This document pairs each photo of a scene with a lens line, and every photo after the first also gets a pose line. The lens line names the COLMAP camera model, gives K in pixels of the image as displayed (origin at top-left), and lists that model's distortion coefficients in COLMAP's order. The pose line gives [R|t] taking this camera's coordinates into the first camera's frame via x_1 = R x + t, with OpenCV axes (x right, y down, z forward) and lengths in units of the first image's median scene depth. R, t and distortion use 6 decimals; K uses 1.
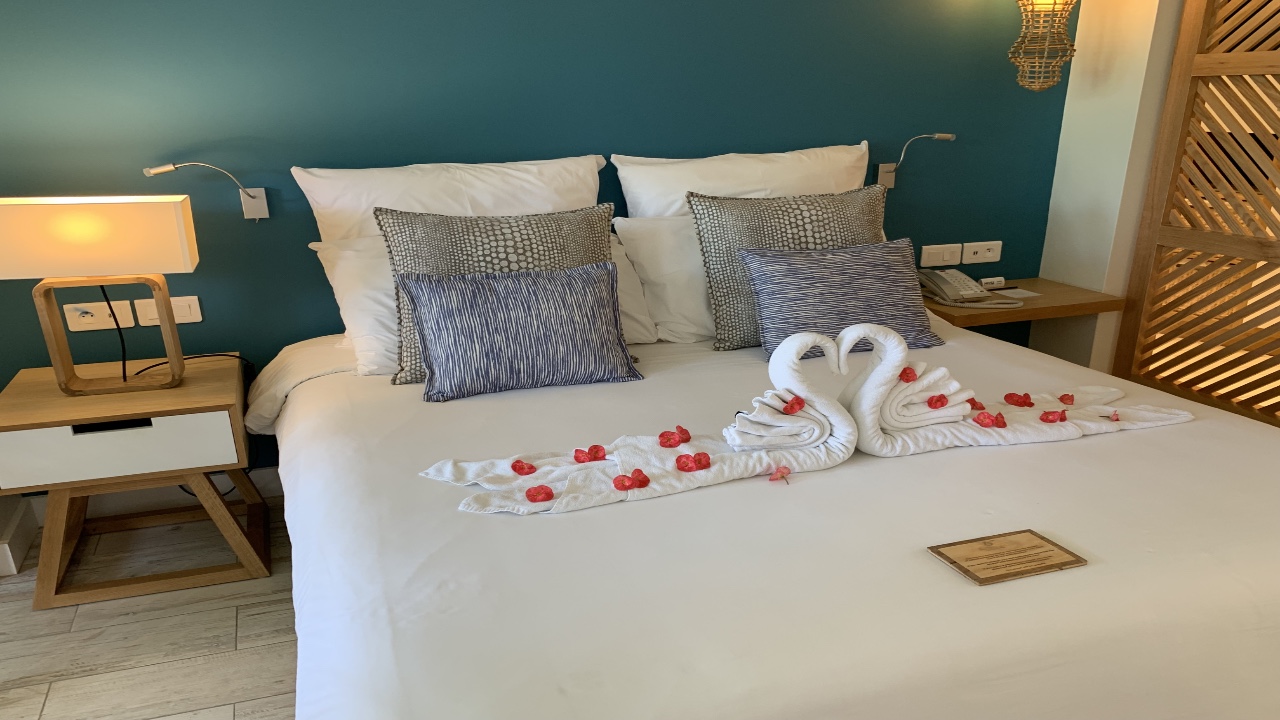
lens RADIAL K [[1019.6, 0, 640.0], [0, 1019.6, 360.0], [0, 0, 1]] dist [-0.002545, -0.000901]
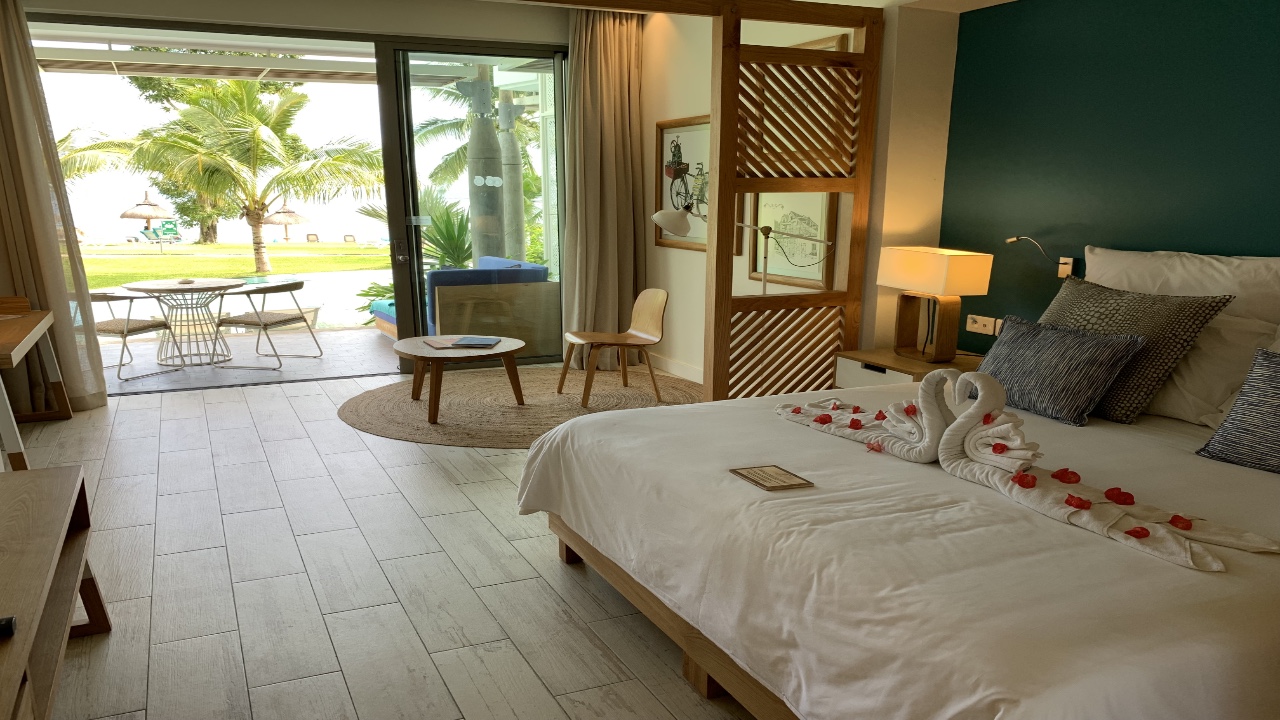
lens RADIAL K [[967.6, 0, 641.4], [0, 967.6, 386.9], [0, 0, 1]] dist [0.010066, -0.000730]
pose [[0.093374, 0.208983, -0.973451, 1.385773], [-0.244098, 0.952688, 0.181111, -0.141564], [0.965245, 0.220706, 0.139969, 0.391102]]
